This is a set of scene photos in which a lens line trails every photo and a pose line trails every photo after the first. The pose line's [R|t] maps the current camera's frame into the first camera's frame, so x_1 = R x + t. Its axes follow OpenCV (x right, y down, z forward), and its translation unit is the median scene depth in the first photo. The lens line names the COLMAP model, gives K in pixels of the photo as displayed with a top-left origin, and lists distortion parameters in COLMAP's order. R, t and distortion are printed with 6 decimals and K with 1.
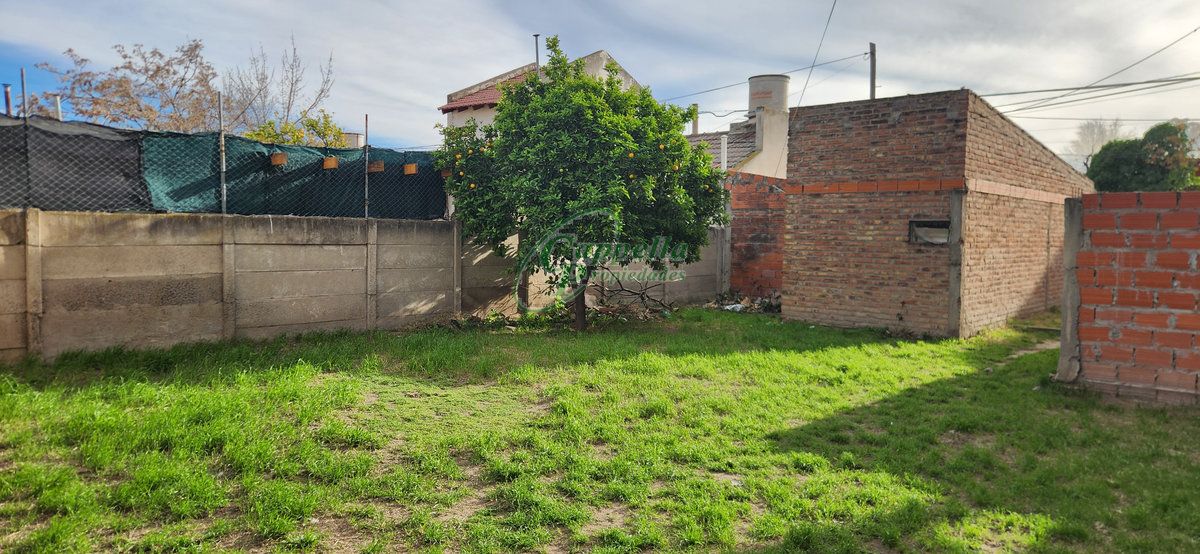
lens RADIAL K [[798.3, 0, 602.2], [0, 798.3, 281.4], [0, 0, 1]] dist [0.039058, -0.001753]
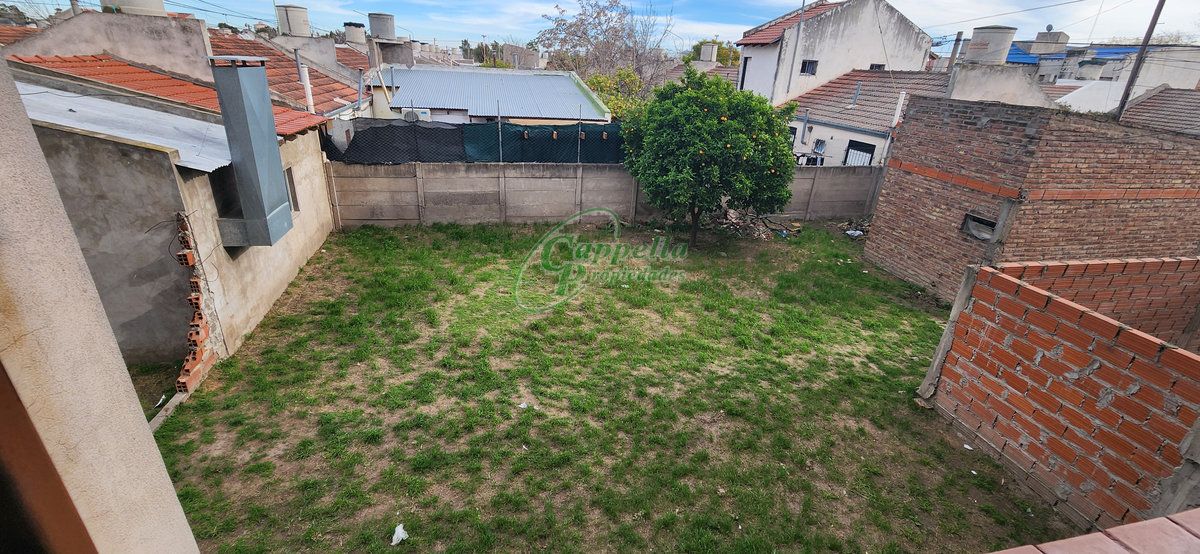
lens RADIAL K [[489.2, 0, 599.7], [0, 489.2, 269.4], [0, 0, 1]] dist [-0.004075, -0.000158]
pose [[0.806785, 0.258343, -0.531373, 0.406433], [-0.078900, 0.938396, 0.336435, -0.232255], [0.585553, -0.229505, 0.777467, 0.100419]]
